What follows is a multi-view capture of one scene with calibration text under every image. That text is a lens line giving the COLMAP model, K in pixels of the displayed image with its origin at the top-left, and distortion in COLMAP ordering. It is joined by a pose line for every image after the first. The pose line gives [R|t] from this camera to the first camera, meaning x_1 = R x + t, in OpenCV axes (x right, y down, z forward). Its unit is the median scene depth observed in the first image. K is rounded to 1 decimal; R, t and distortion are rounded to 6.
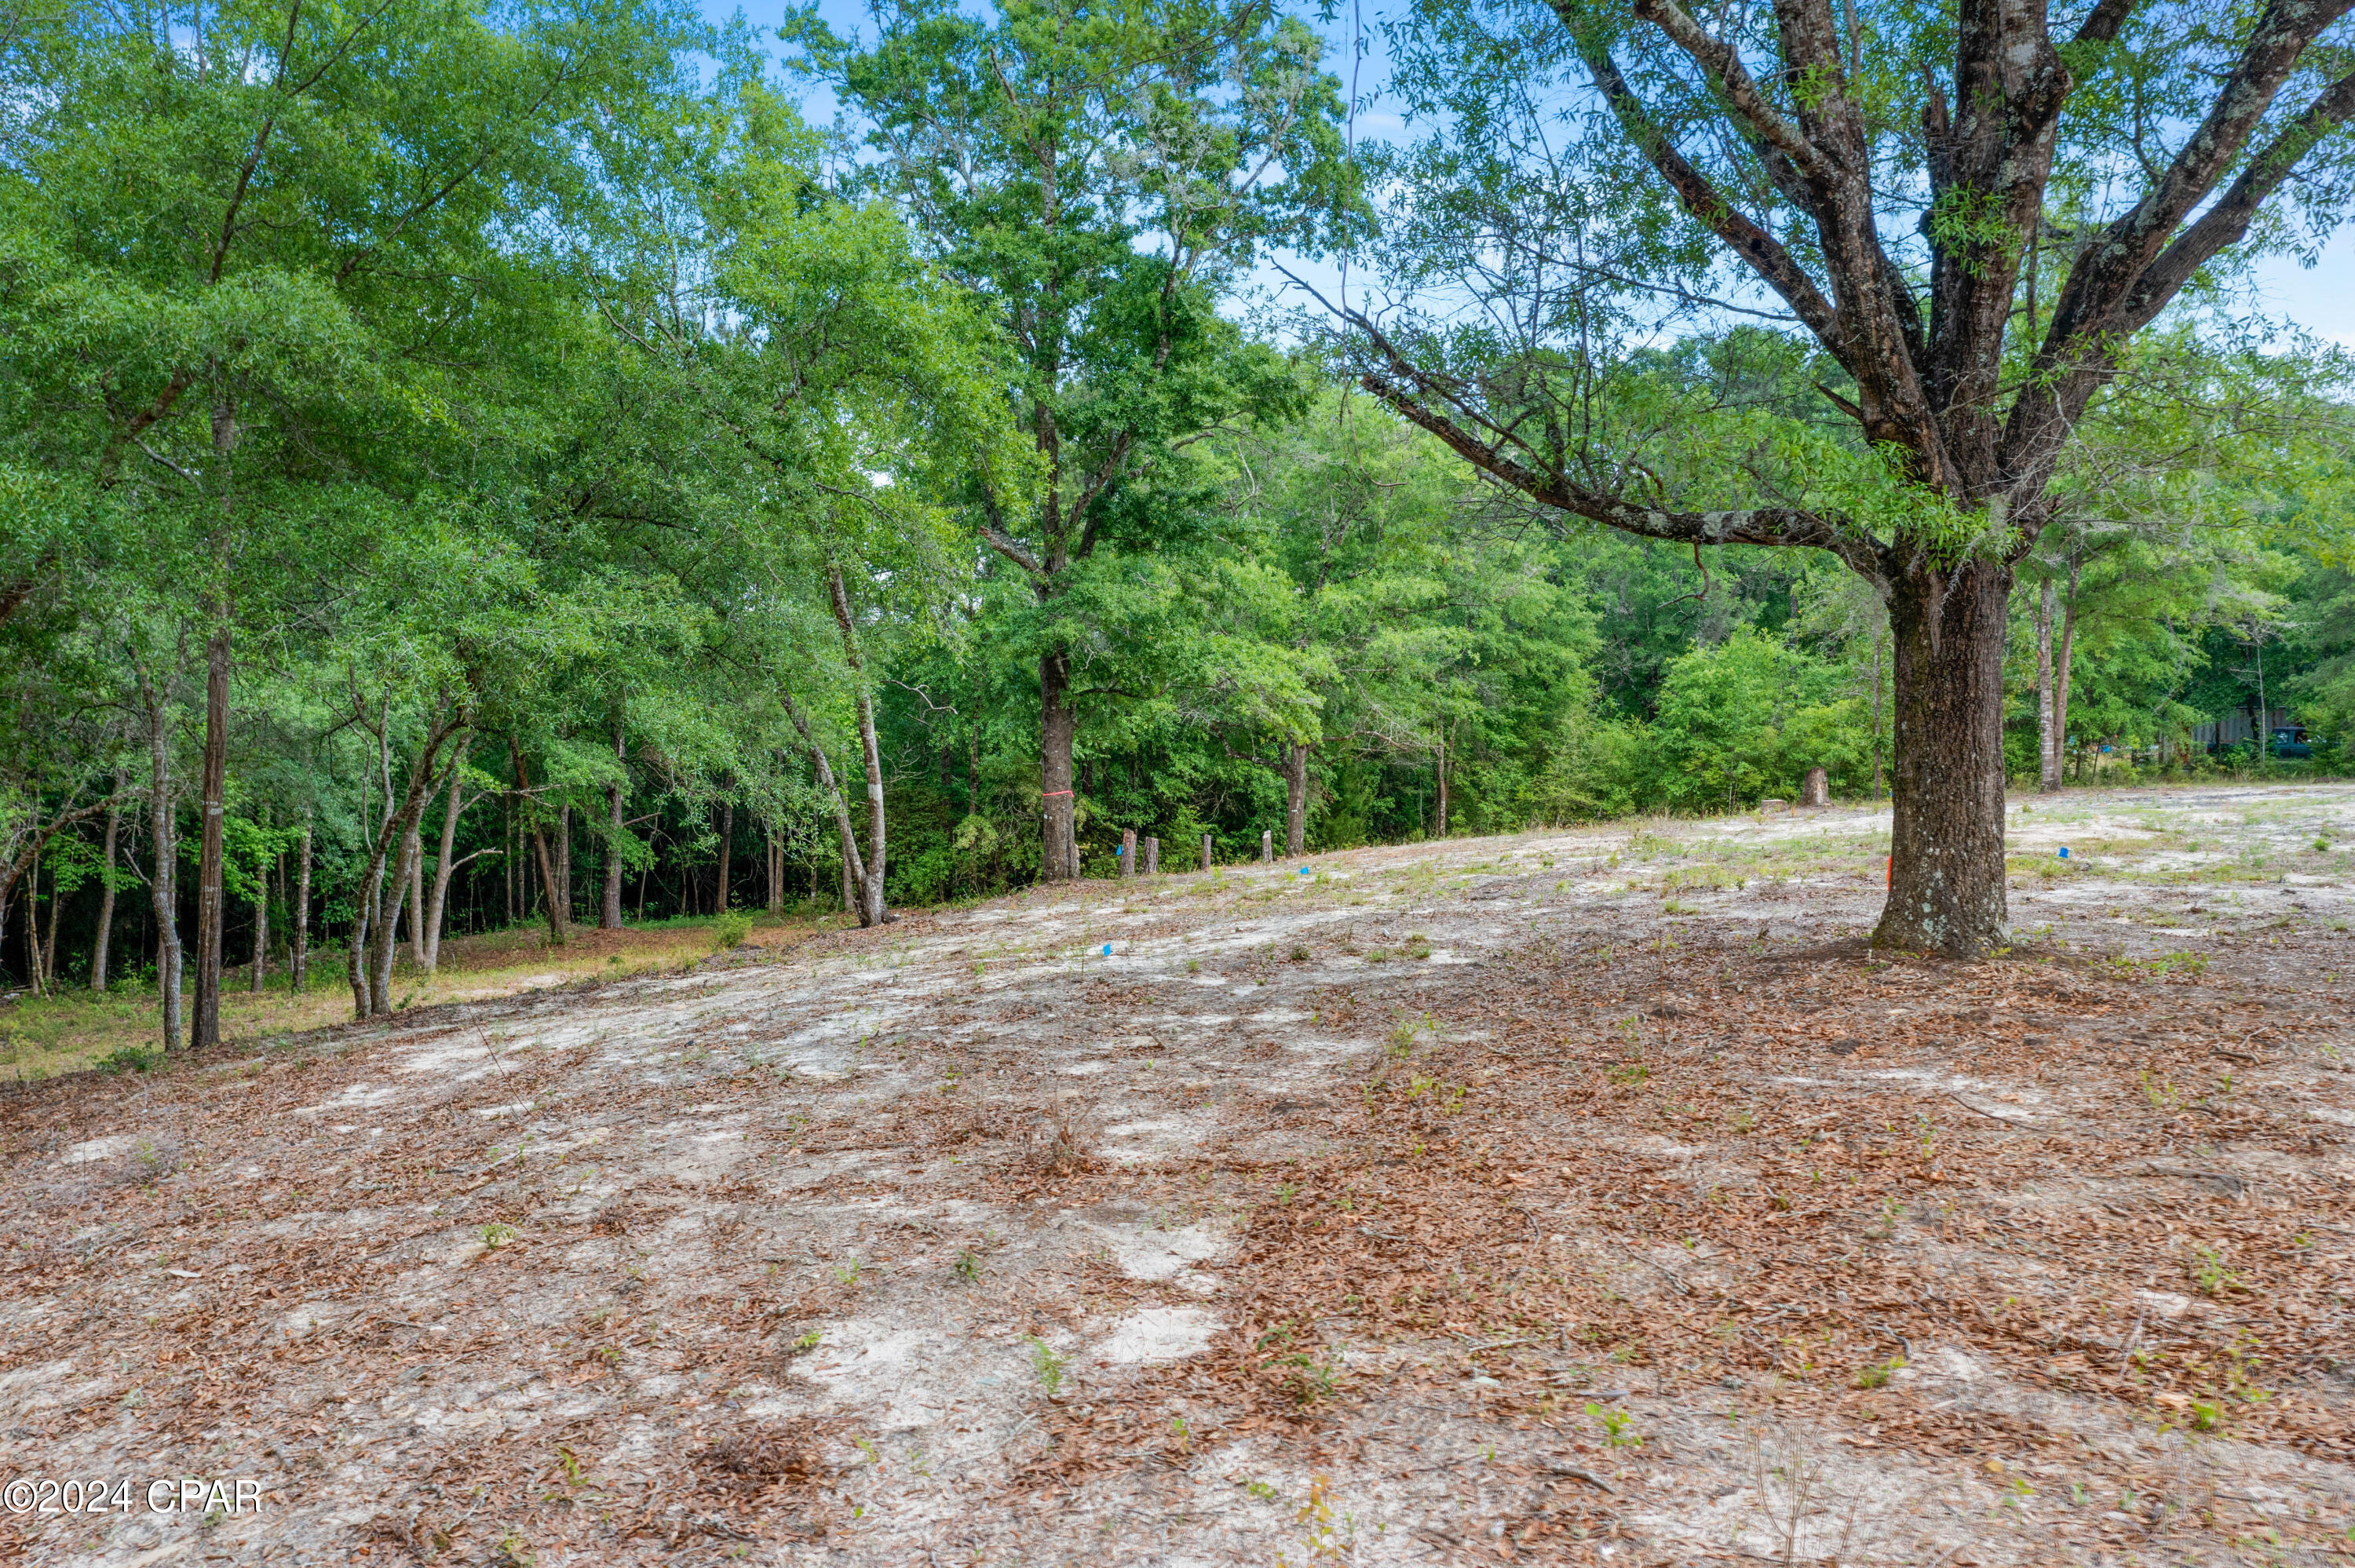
lens RADIAL K [[1935.5, 0, 1177.5], [0, 1935.5, 784.0], [0, 0, 1]] dist [-0.013133, -0.012595]
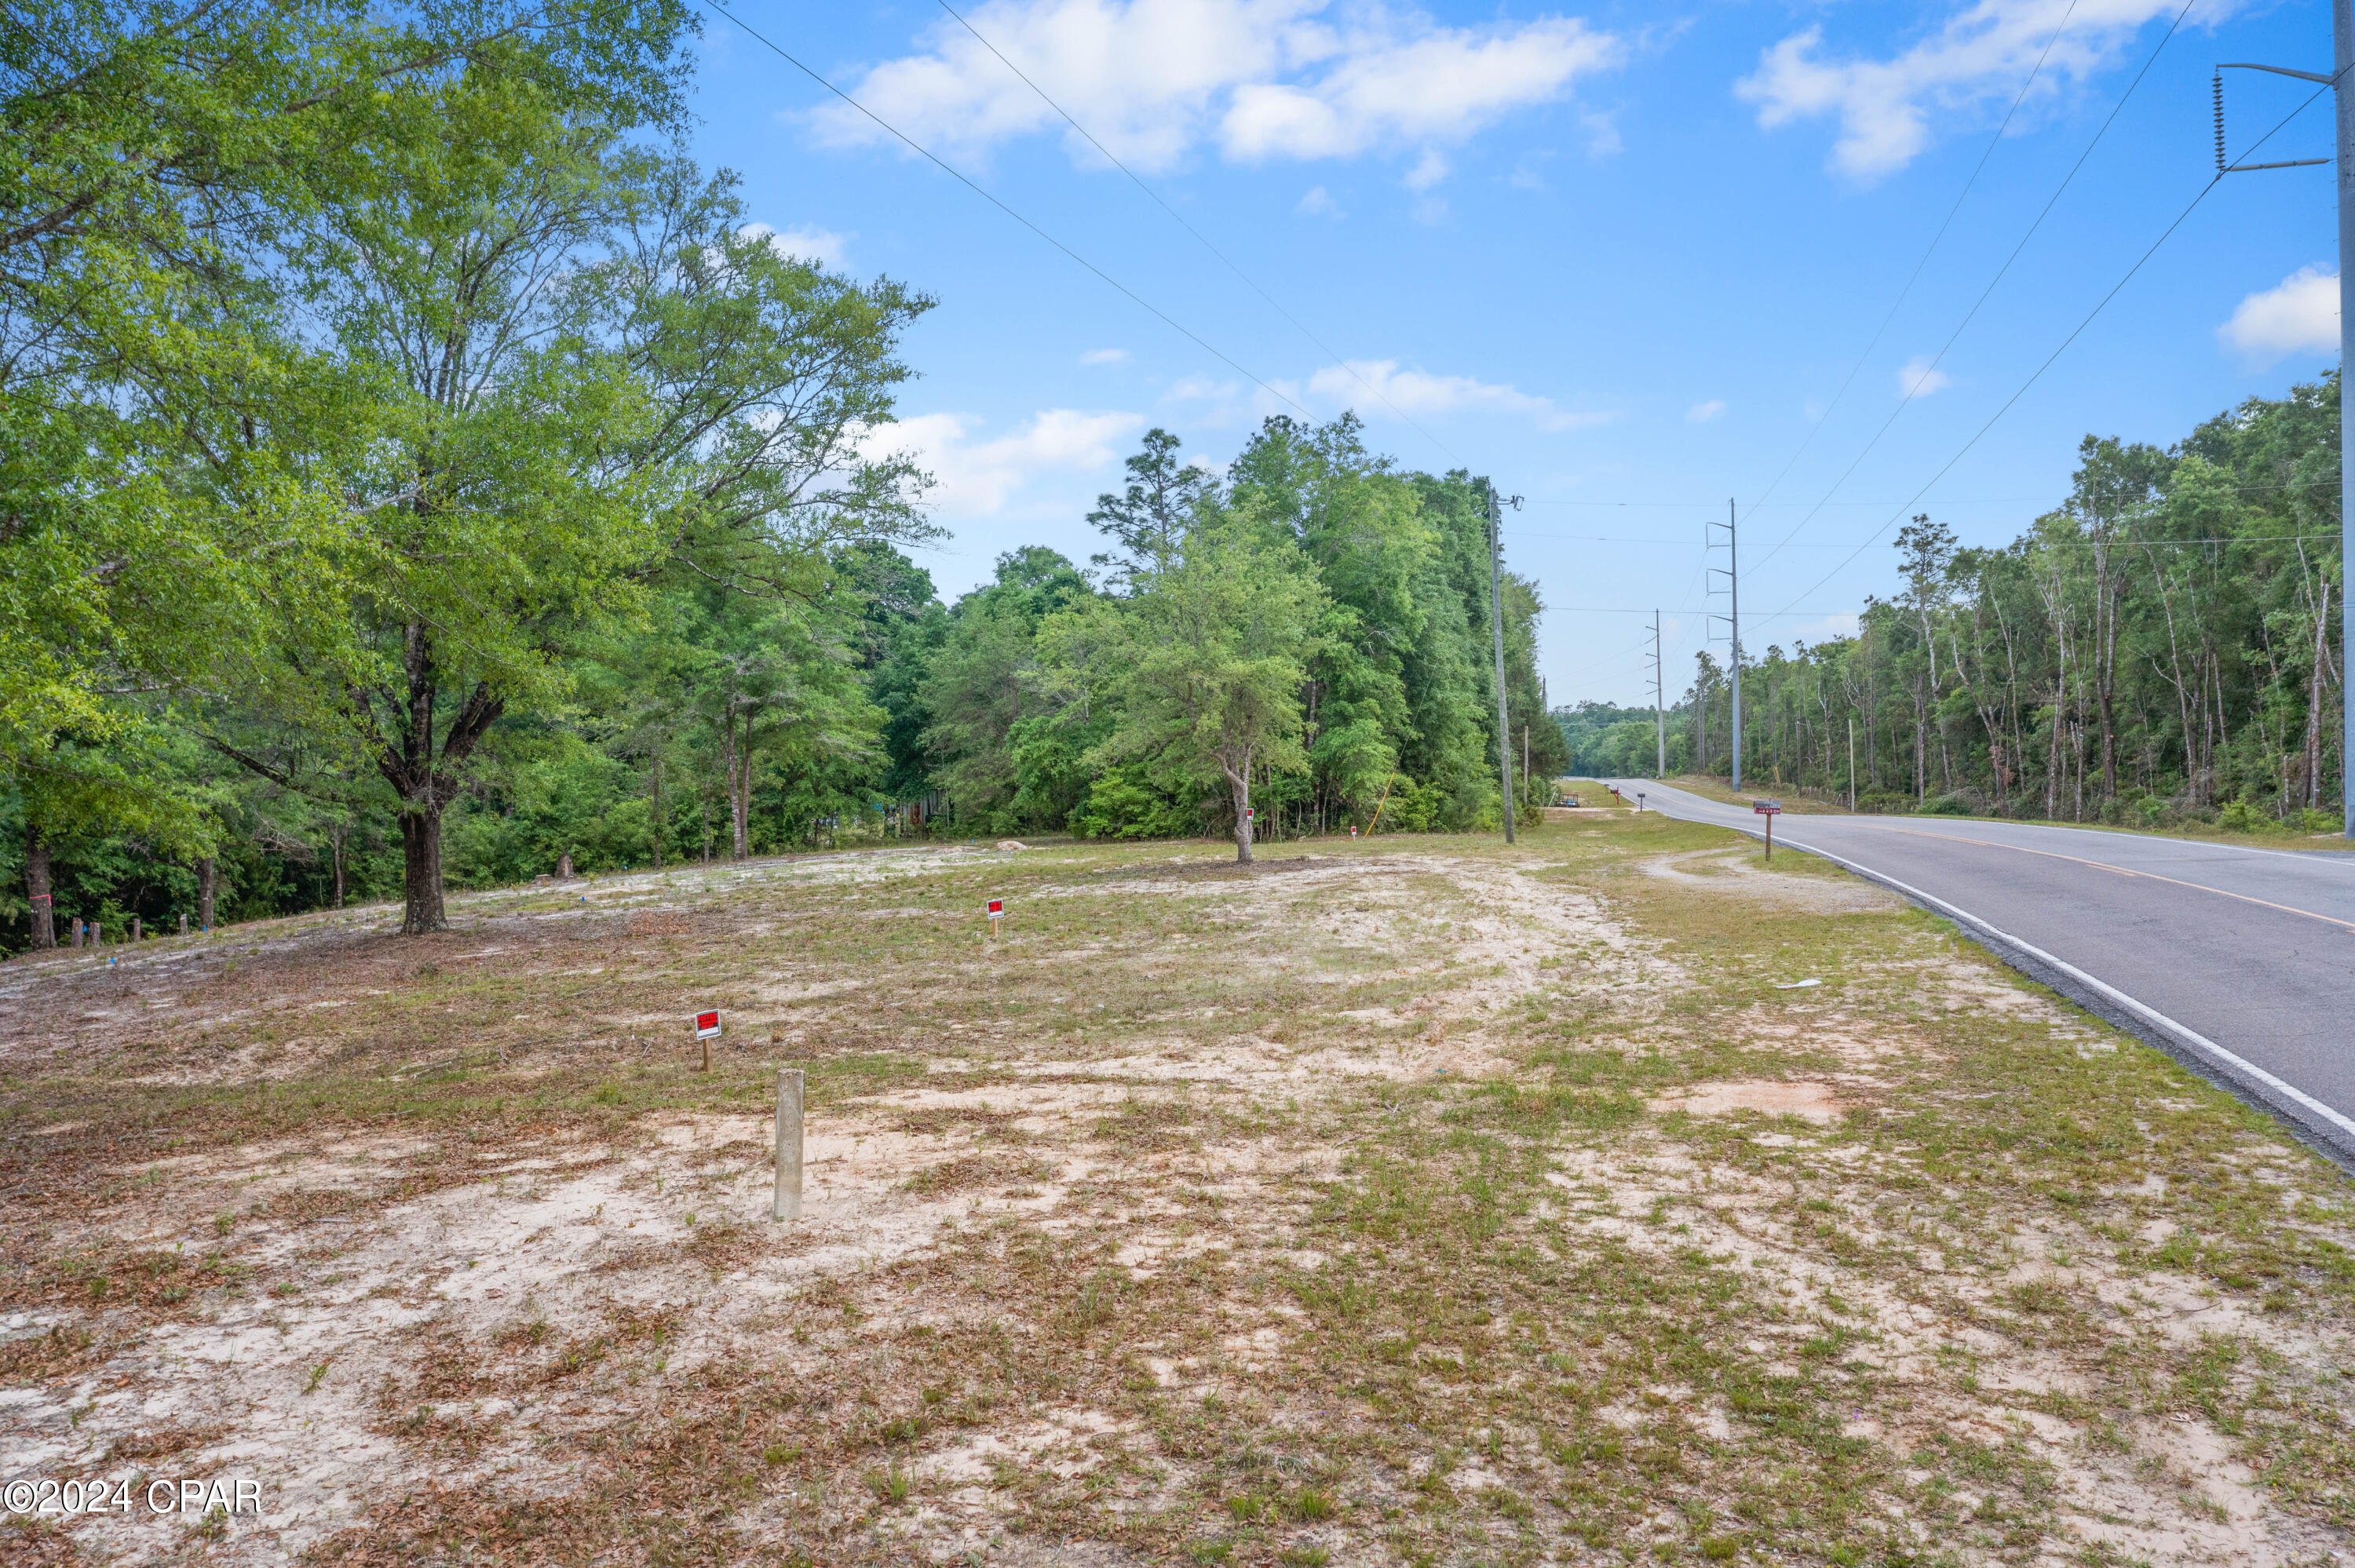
lens RADIAL K [[1897.3, 0, 1177.5], [0, 1897.3, 784.0], [0, 0, 1]] dist [-0.002582, -0.010706]
pose [[0.861848, -0.026166, 0.506491, -0.018546], [0.043277, 0.998820, -0.022041, -0.006366], [-0.505316, 0.040915, 0.861964, -0.401039]]
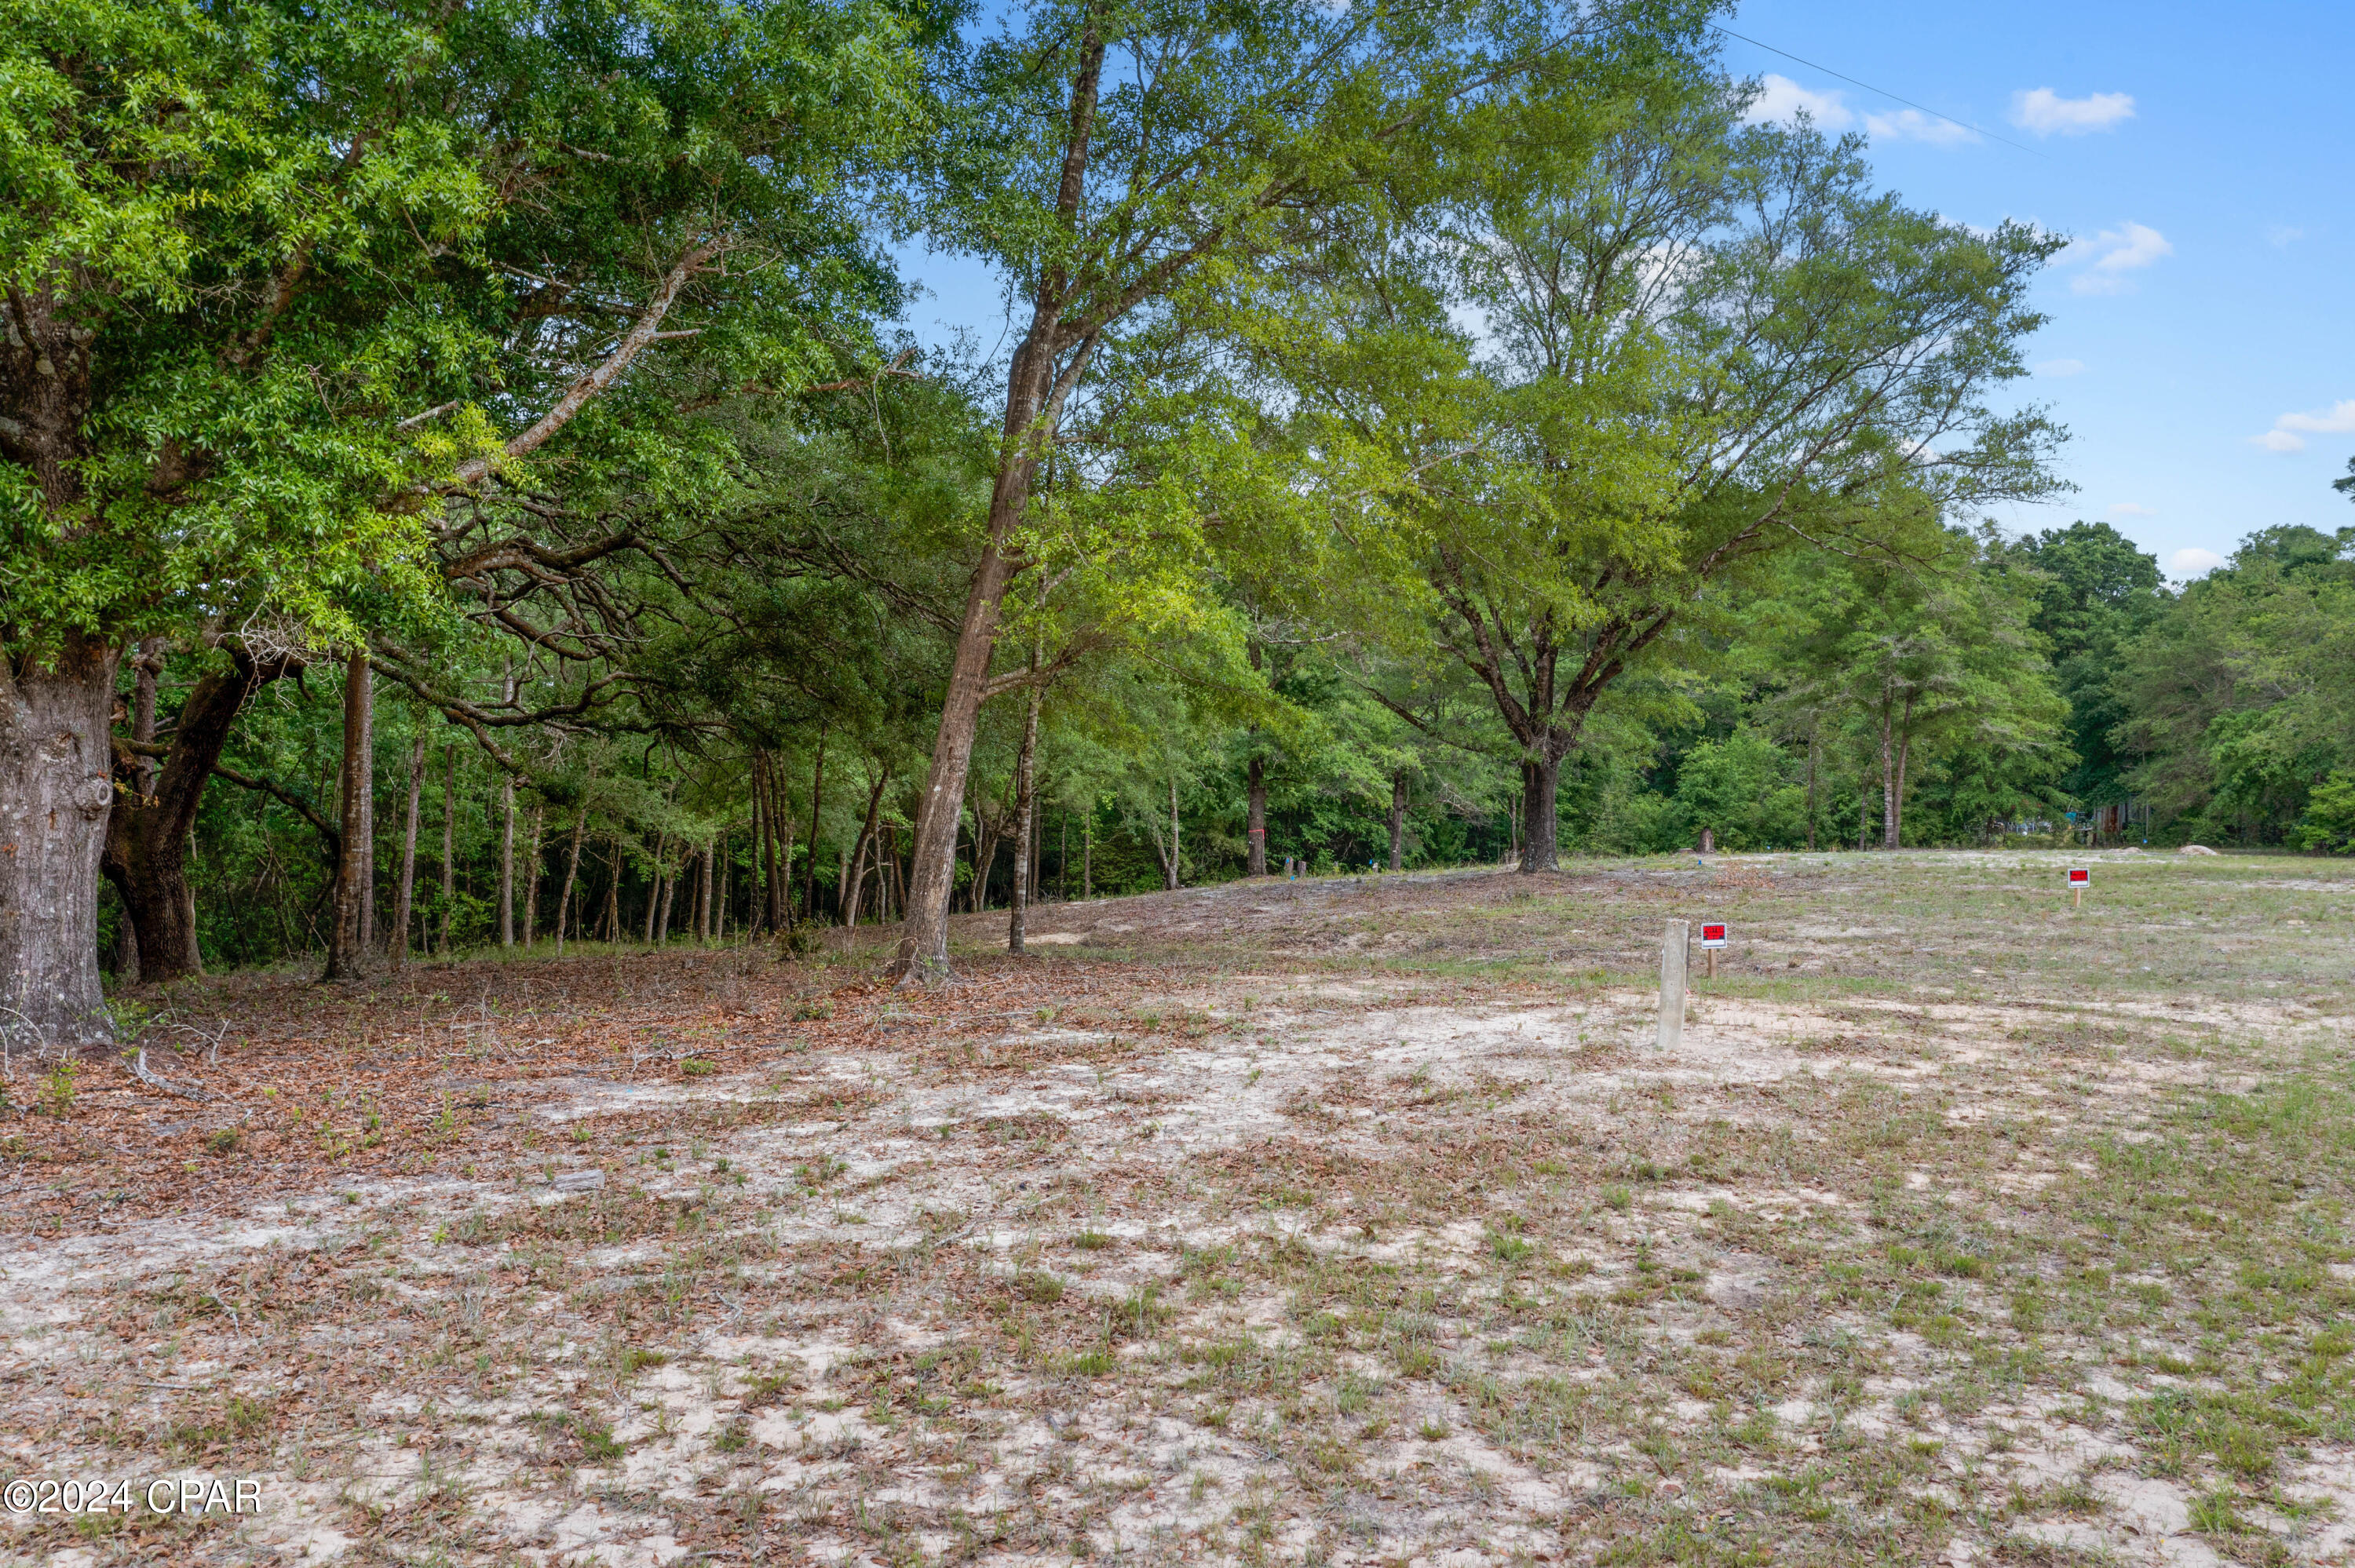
lens RADIAL K [[1935.5, 0, 1177.5], [0, 1935.5, 784.0], [0, 0, 1]] dist [-0.013133, -0.012595]
pose [[0.997035, 0.020799, -0.074086, 0.001171], [-0.023011, 0.999311, -0.029128, 0.007419], [0.073429, 0.030747, 0.996826, -0.436198]]
